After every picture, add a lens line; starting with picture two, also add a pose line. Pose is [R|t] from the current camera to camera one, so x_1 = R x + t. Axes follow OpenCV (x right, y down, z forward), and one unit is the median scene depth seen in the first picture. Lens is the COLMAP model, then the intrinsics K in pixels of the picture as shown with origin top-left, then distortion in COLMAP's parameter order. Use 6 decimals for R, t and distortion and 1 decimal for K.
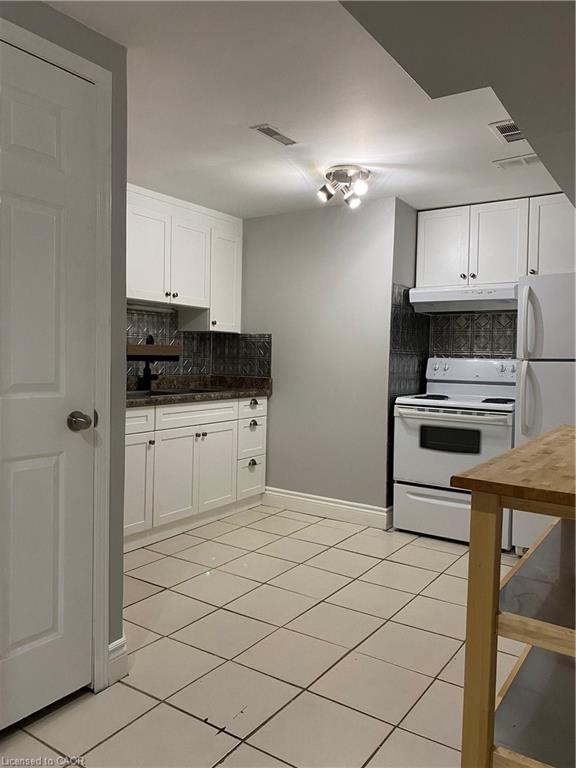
lens RADIAL K [[578.9, 0, 288.9], [0, 578.9, 383.2], [0, 0, 1]] dist [0.021488, -0.011802]
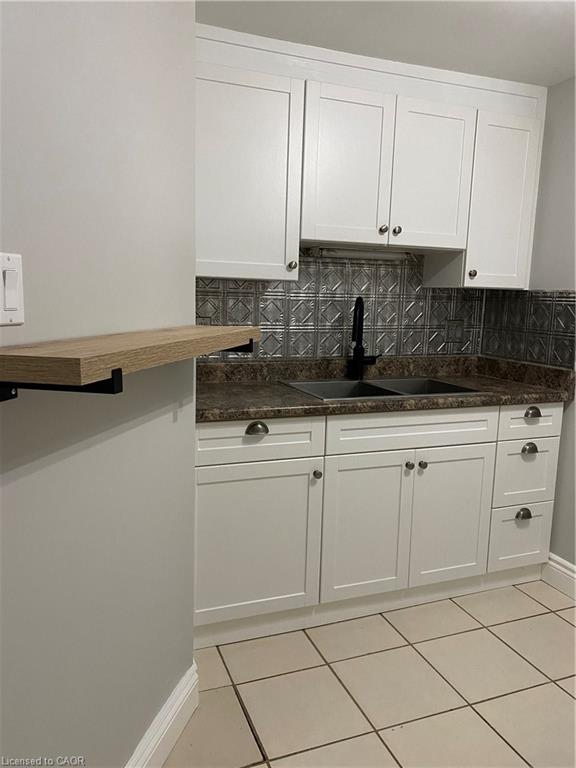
lens RADIAL K [[578.9, 0, 284.9], [0, 578.9, 383.7], [0, 0, 1]] dist [0.021488, -0.011802]
pose [[0.815991, 0.083805, -0.571958, 0.065030], [-0.031984, 0.994465, 0.100082, -0.044797], [0.577180, -0.063372, 0.814155, 0.388876]]
